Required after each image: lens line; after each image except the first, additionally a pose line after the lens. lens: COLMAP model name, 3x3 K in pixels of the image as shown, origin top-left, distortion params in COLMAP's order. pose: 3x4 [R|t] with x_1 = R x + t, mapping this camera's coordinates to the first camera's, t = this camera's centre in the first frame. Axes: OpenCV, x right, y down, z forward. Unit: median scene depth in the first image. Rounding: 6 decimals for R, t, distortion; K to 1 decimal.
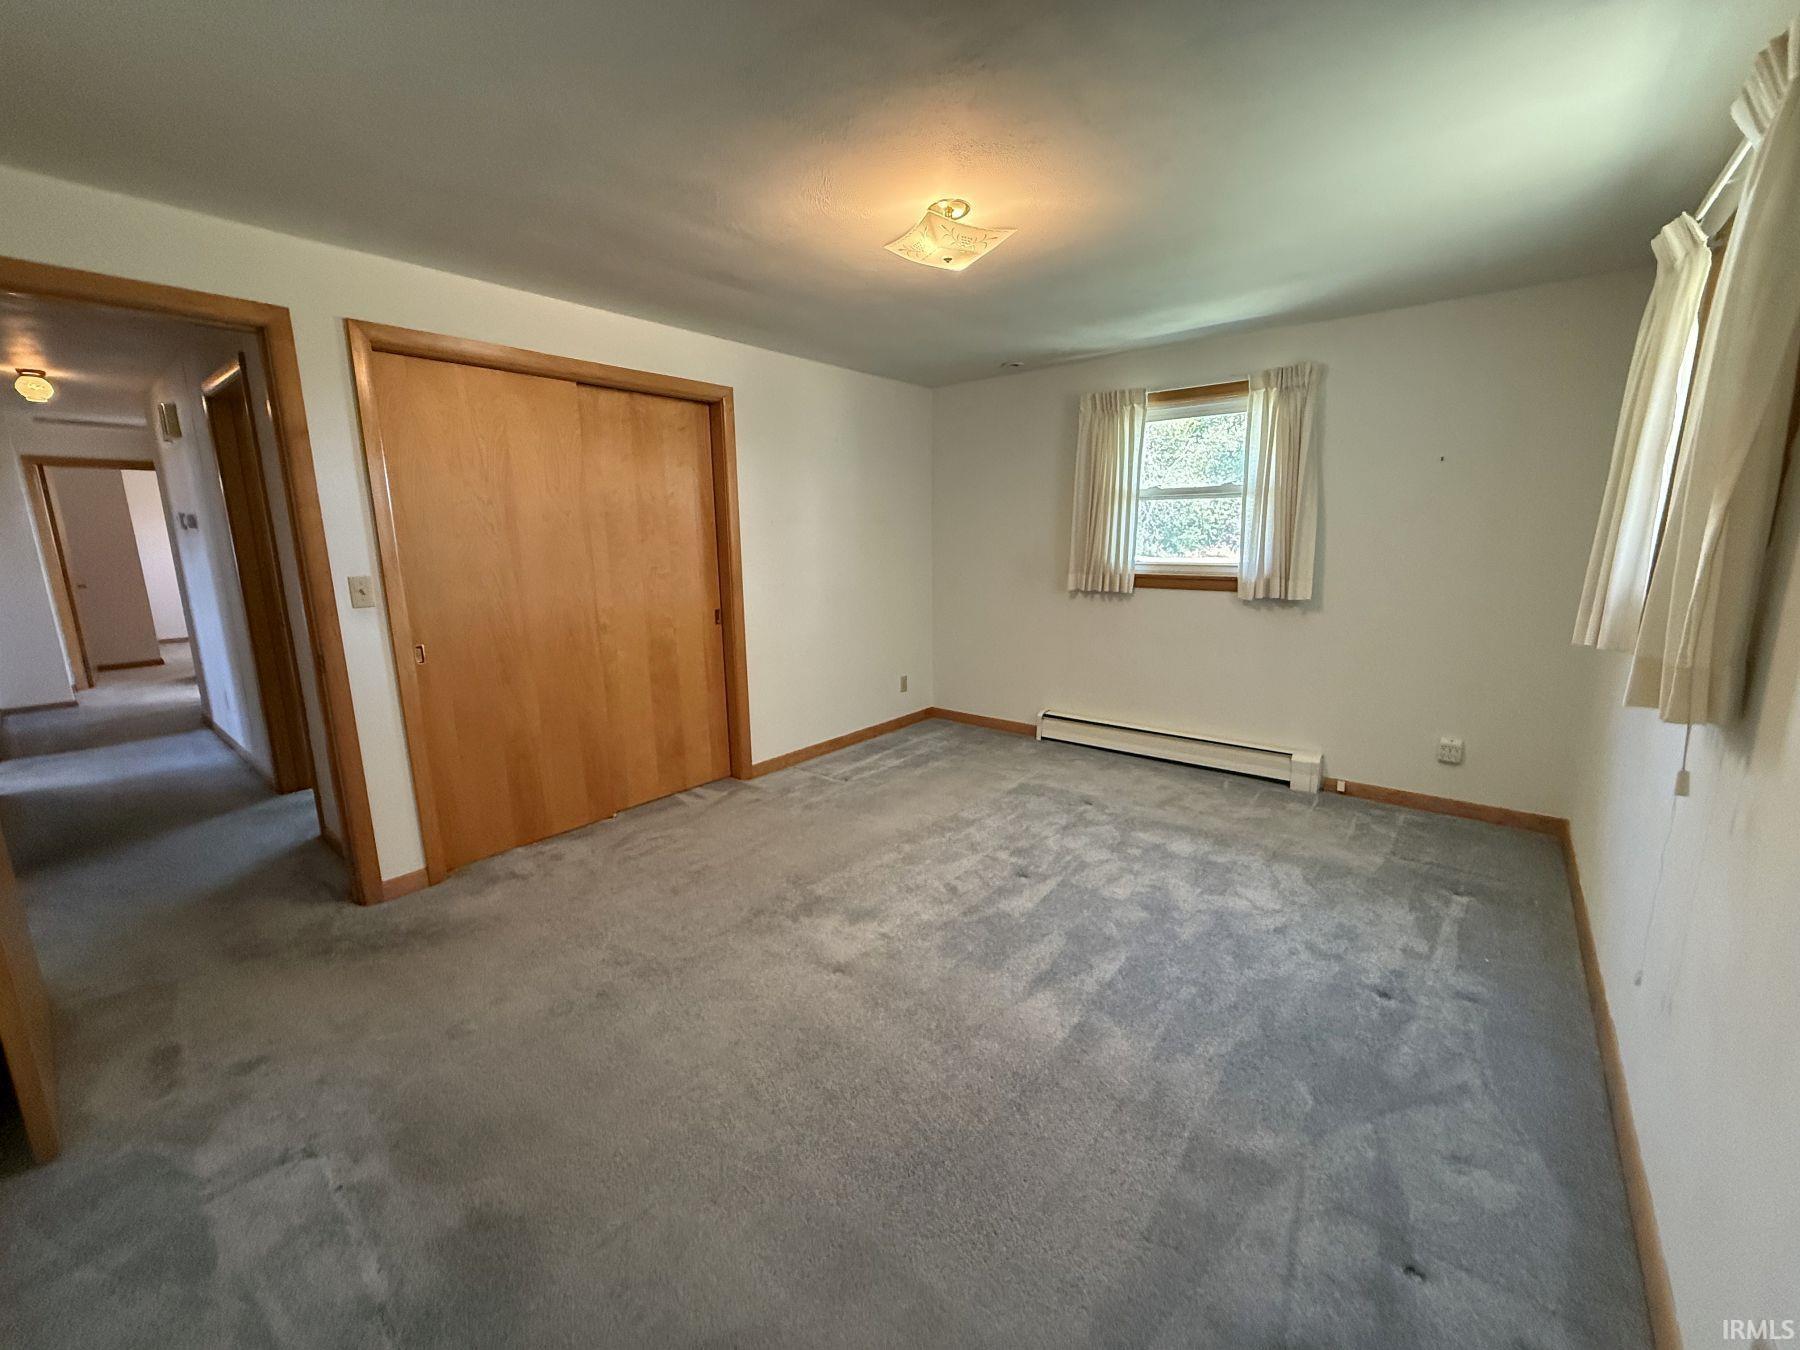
lens RADIAL K [[718.7, 0, 895.5], [0, 718.7, 676.4], [0, 0, 1]] dist [-0.001949, -0.000164]
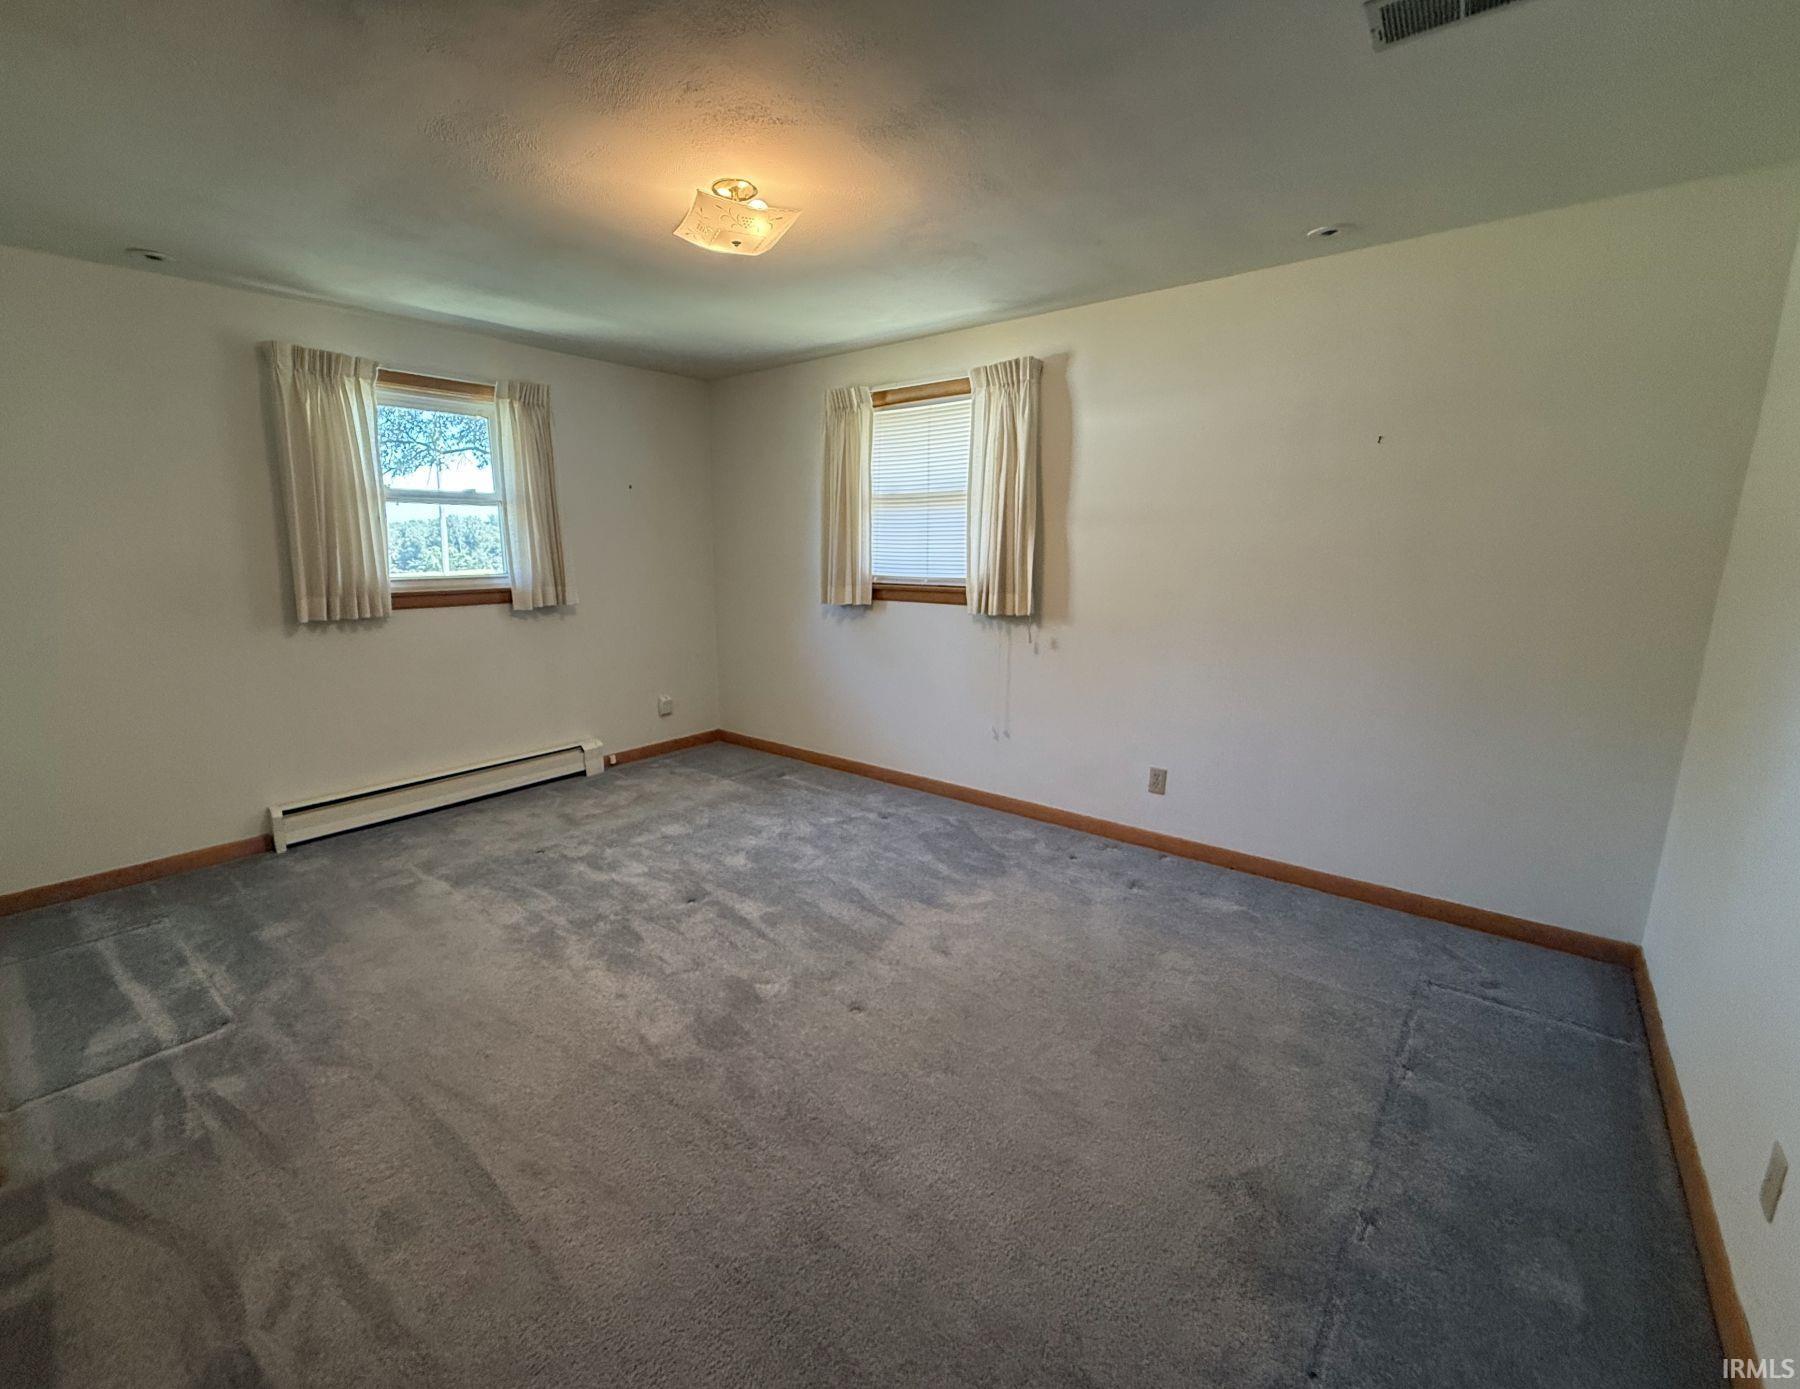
lens RADIAL K [[714.6, 0, 897.3], [0, 714.6, 693.2], [0, 0, 1]] dist [-0.002032, -0.000286]
pose [[0.018838, -0.194295, 0.980762, -0.496197], [0.195982, 0.962624, 0.186938, -0.078819], [-0.980427, 0.188690, 0.056212, 0.455459]]
